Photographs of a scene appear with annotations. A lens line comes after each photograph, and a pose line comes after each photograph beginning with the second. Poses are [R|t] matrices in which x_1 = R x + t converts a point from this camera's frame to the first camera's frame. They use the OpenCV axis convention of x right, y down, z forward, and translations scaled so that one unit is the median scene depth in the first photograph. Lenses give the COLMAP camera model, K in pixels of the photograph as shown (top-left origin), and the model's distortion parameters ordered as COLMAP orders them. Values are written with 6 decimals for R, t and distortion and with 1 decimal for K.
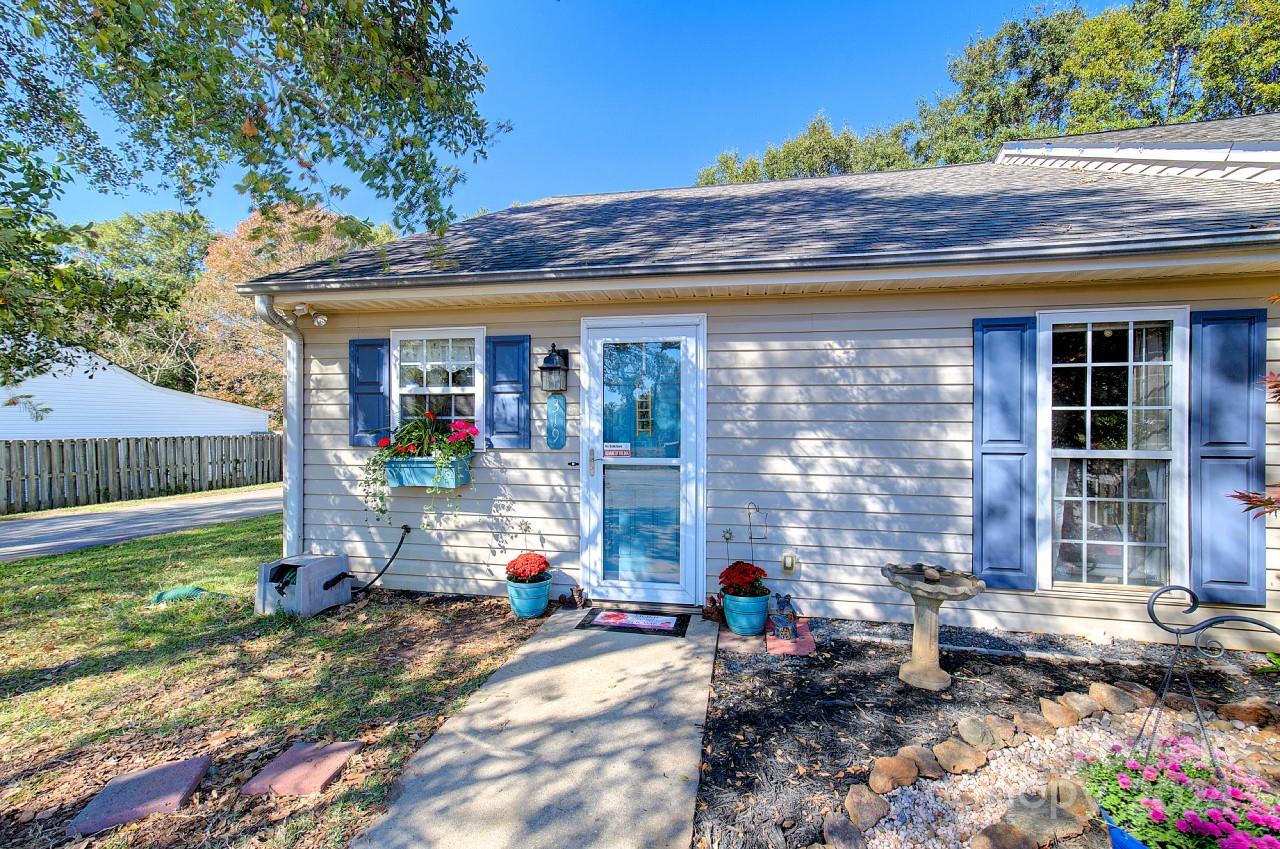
lens RADIAL K [[551.0, 0, 640.0], [0, 551.0, 424.5], [0, 0, 1]] dist [0.024976, 0.000066]
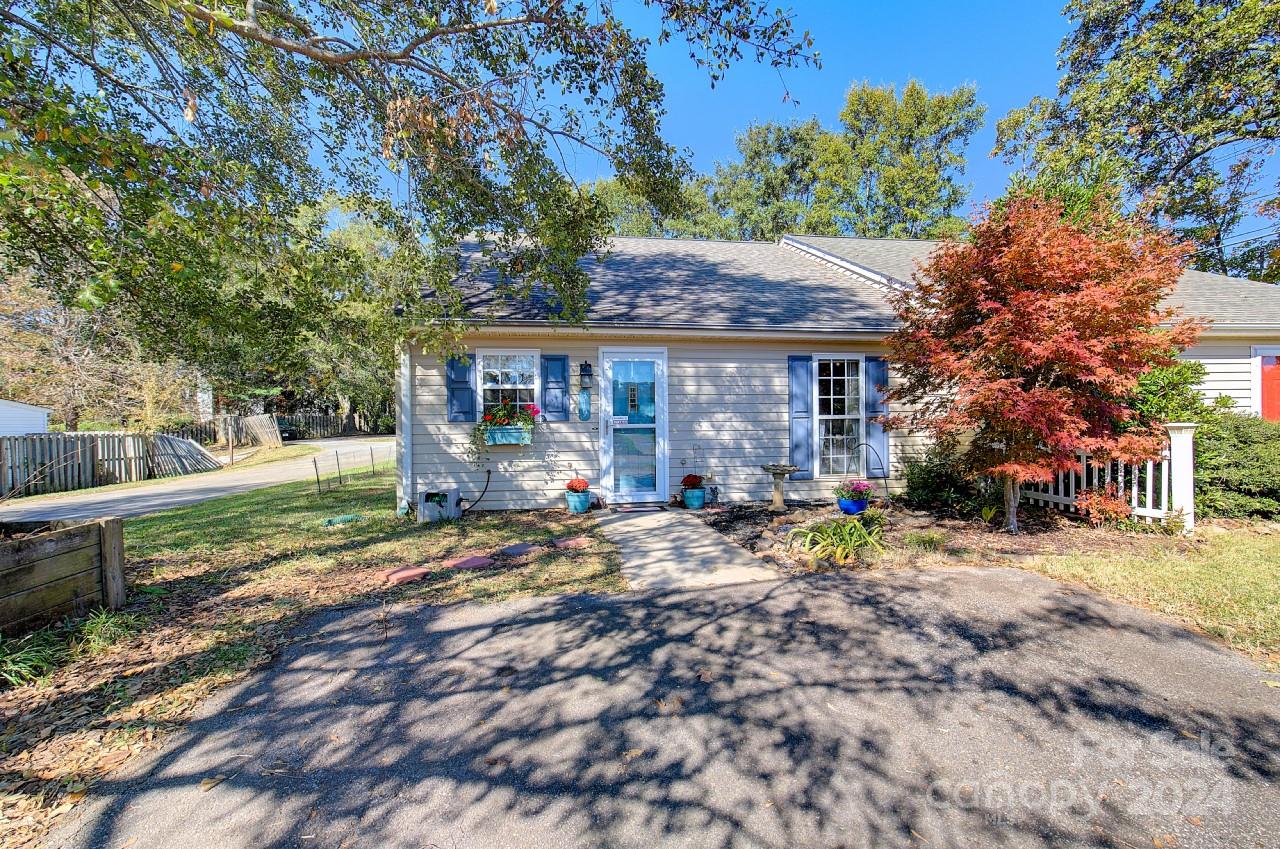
lens RADIAL K [[556.4, 0, 640.0], [0, 556.4, 424.5], [0, 0, 1]] dist [-0.004205, 0.012170]
pose [[0.939351, -0.015366, 0.342613, -0.586917], [0.014712, 0.999882, 0.004508, 0.050658], [-0.342642, 0.000805, 0.939466, -0.710619]]
